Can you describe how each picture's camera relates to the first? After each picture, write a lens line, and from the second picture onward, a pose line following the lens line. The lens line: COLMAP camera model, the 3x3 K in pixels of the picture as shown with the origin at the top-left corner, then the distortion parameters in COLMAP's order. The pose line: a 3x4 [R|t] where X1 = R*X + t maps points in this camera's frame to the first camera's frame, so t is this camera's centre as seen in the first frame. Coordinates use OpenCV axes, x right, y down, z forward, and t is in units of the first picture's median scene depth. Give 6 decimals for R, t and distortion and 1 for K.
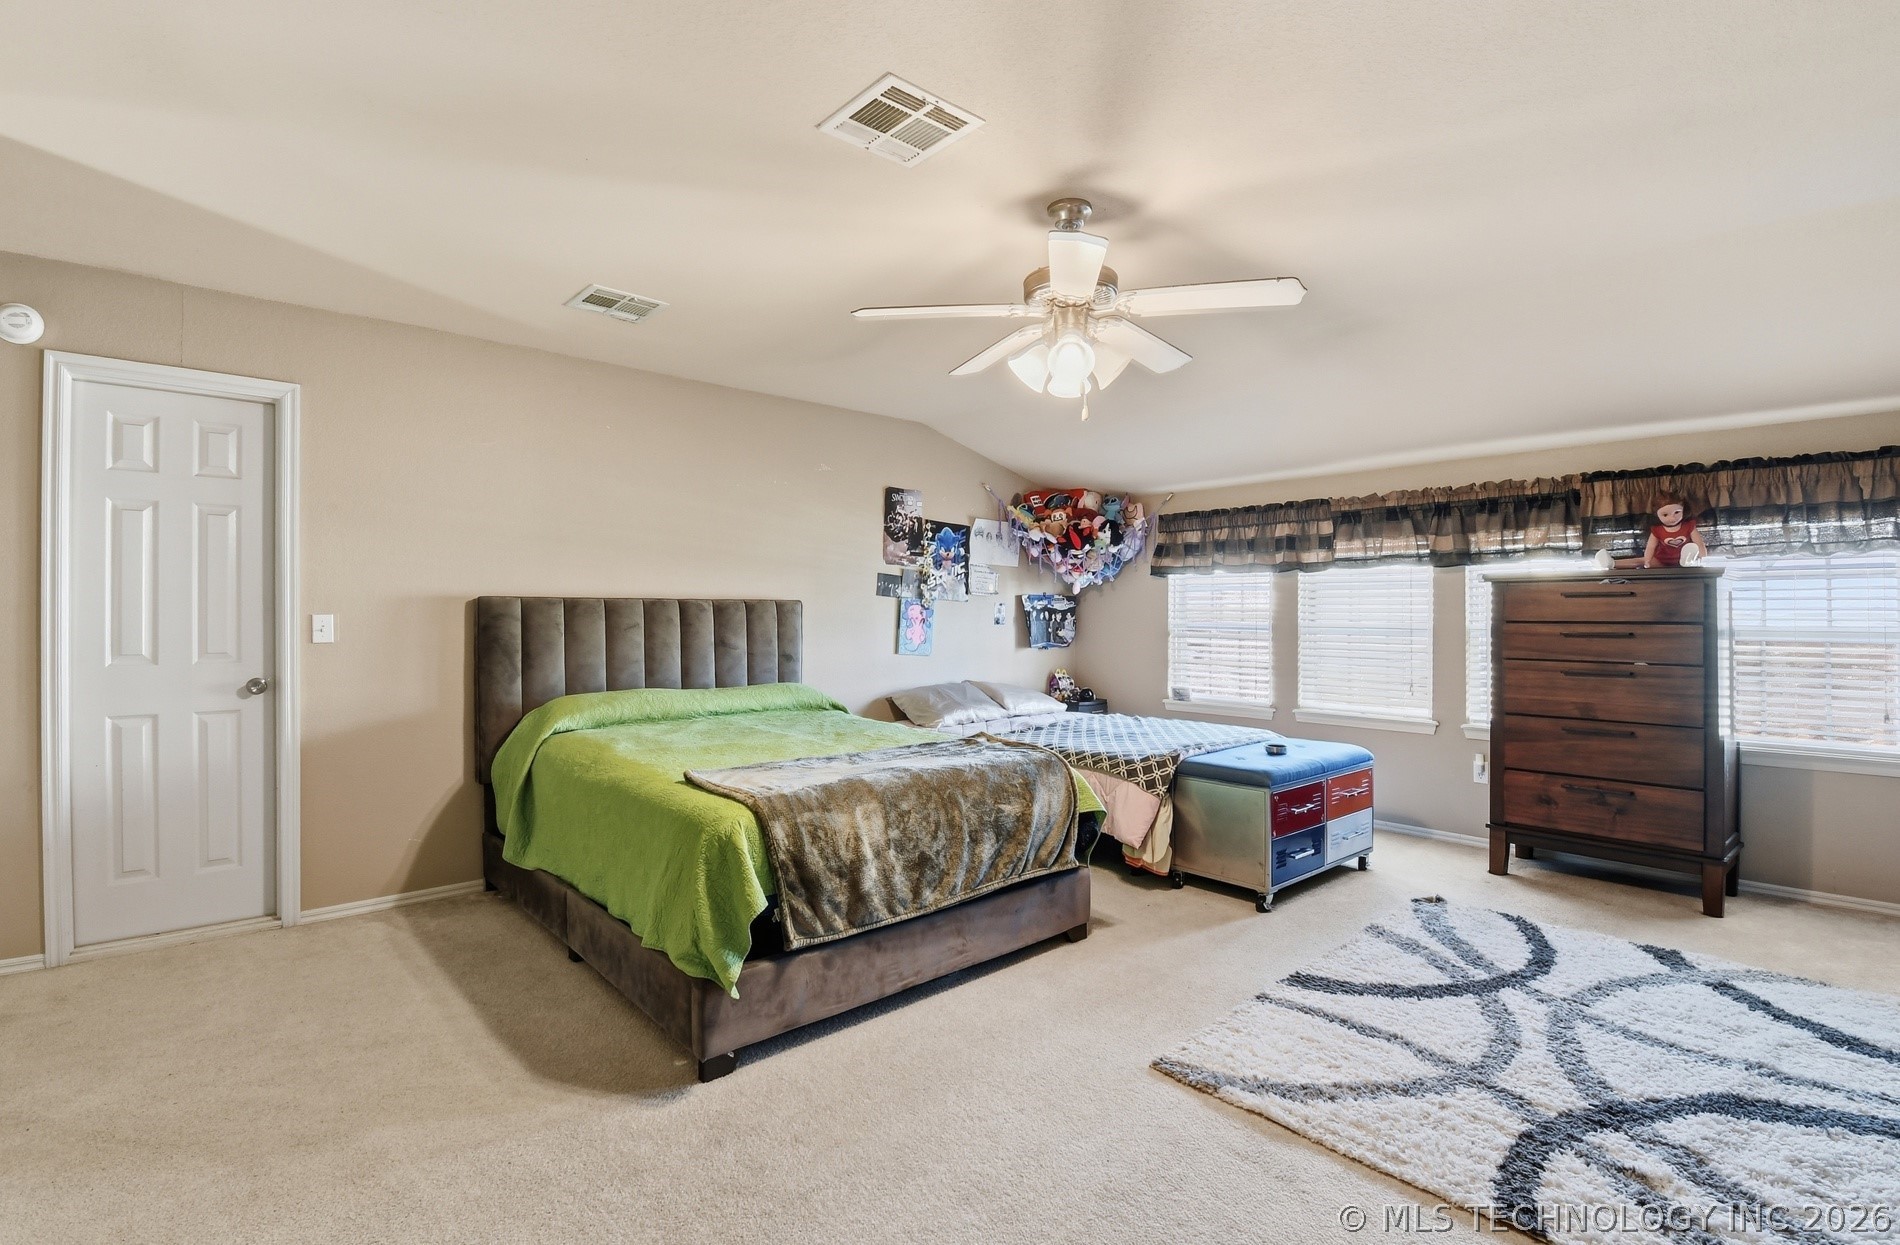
lens RADIAL K [[867.6, 0, 950.0], [0, 867.6, 622.5], [0, 0, 1]] dist [-0.034435, -0.000371]
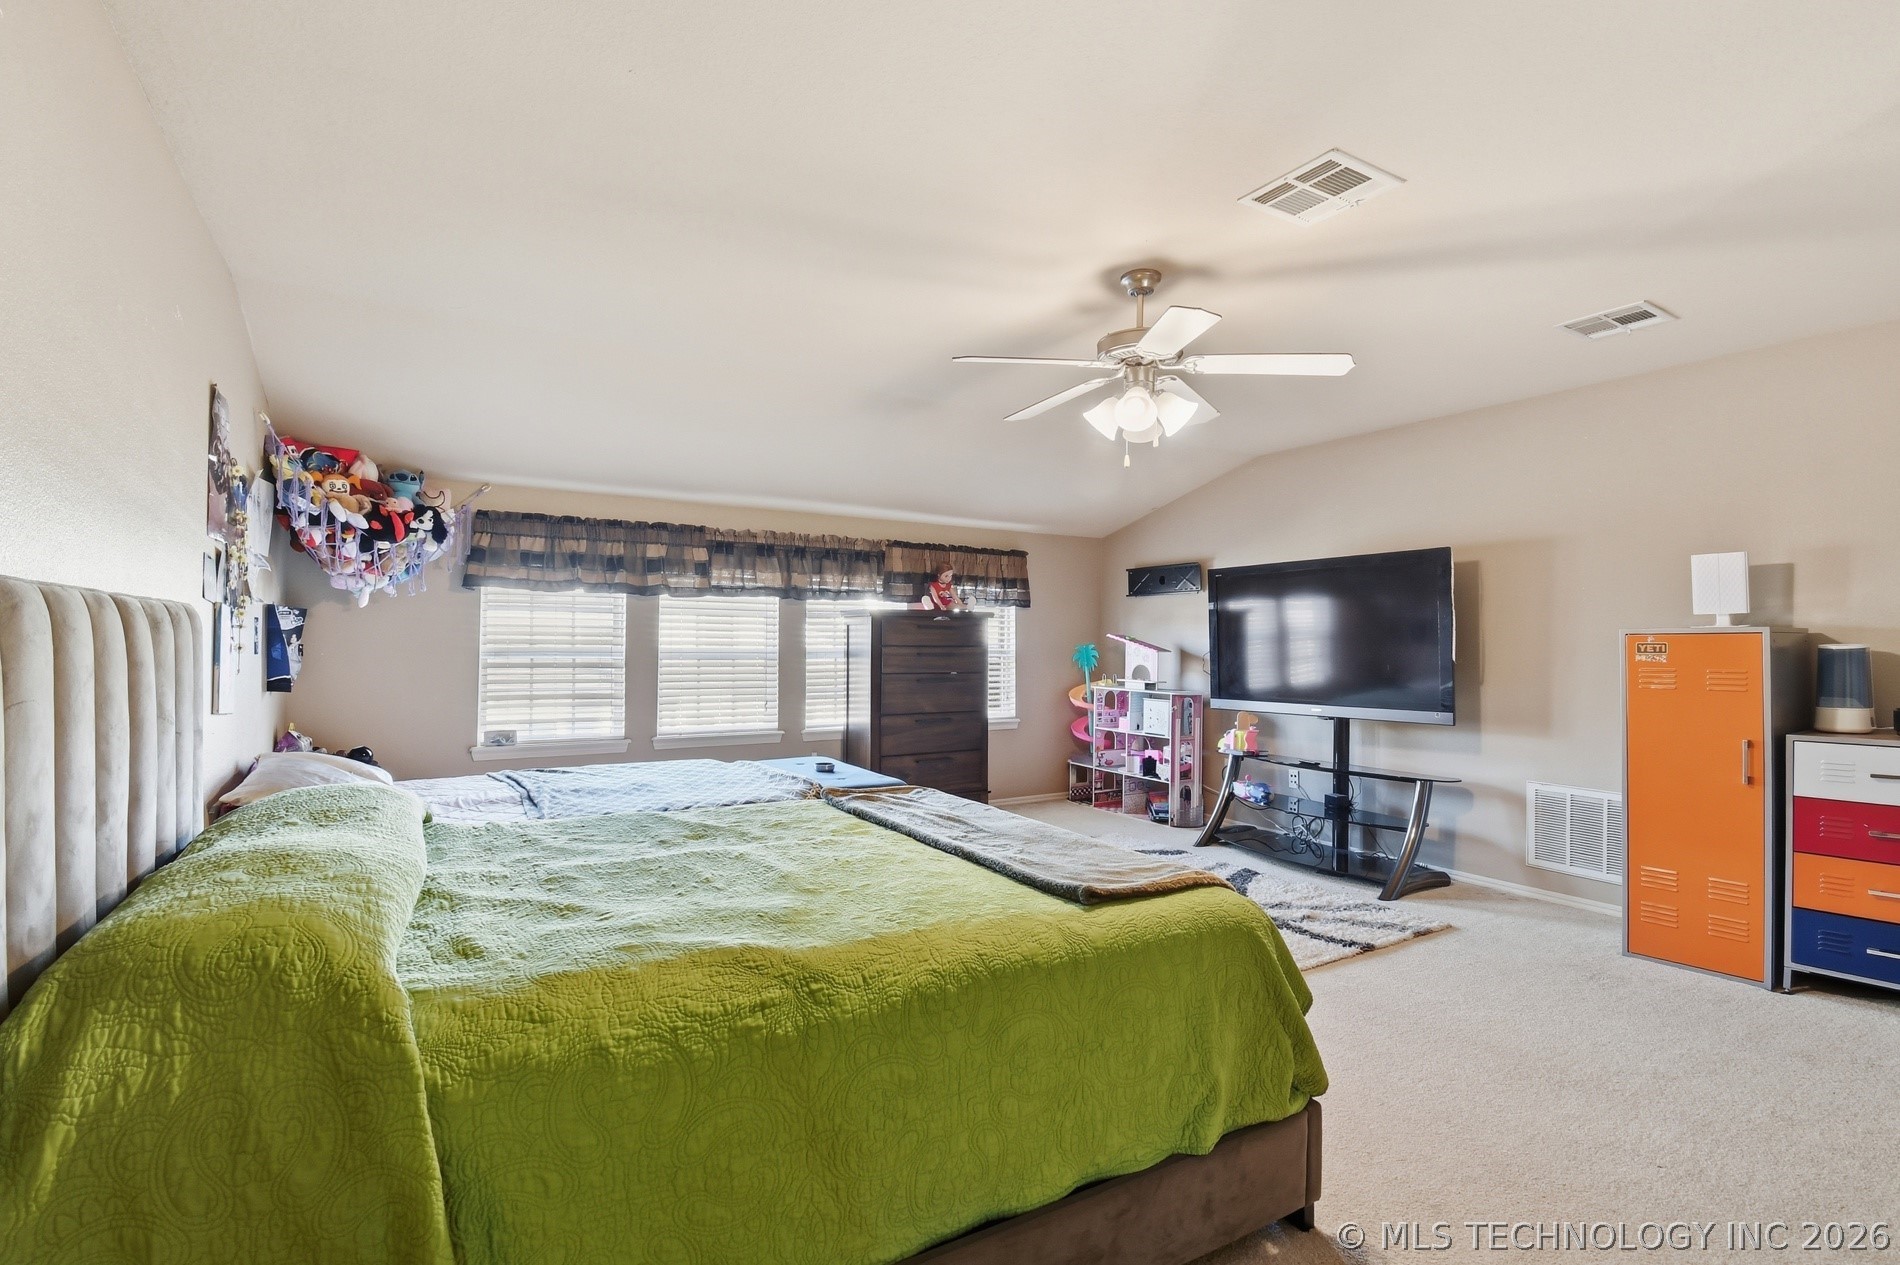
lens RADIAL K [[842.0, 0, 950.0], [0, 842.0, 632.5], [0, 0, 1]] dist [0.000663, 0.000051]
pose [[0.190762, 0.011975, 0.981563, -0.501417], [0.003834, 0.999909, -0.012944, -0.003627], [-0.981629, 0.006232, 0.190699, 0.534244]]
